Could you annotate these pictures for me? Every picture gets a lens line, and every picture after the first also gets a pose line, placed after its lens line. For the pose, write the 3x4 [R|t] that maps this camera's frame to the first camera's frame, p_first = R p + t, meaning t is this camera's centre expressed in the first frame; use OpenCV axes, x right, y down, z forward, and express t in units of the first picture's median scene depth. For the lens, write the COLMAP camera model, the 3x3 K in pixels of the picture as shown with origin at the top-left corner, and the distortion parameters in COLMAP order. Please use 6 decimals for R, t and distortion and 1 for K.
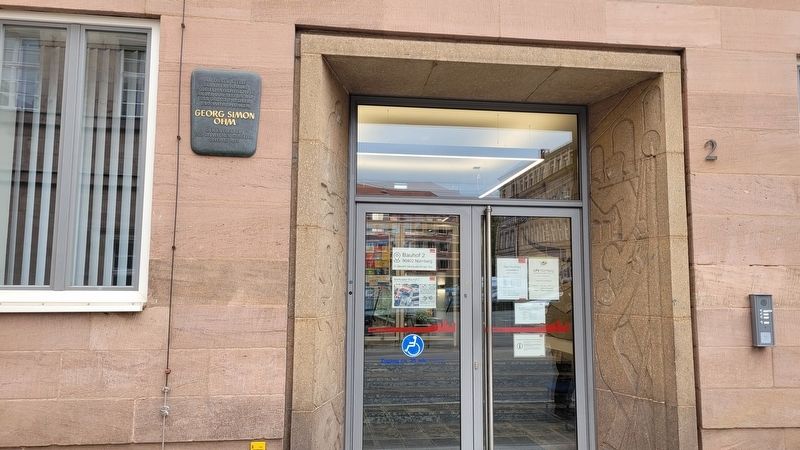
lens RADIAL K [[605.1, 0, 398.6], [0, 605.1, 224.8], [0, 0, 1]] dist [0.038141, -0.000642]
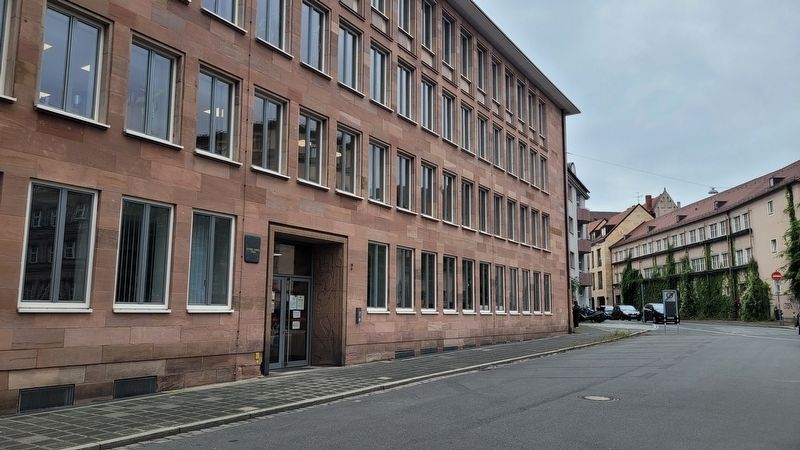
lens RADIAL K [[605.1, 0, 399.9], [0, 605.1, 224.8], [0, 0, 1]] dist [0.038141, -0.000642]
pose [[0.629420, 0.109708, 0.769282, -2.102202], [-0.088039, 0.993677, -0.069677, -0.147931], [-0.772062, -0.023871, 0.635099, -1.477851]]
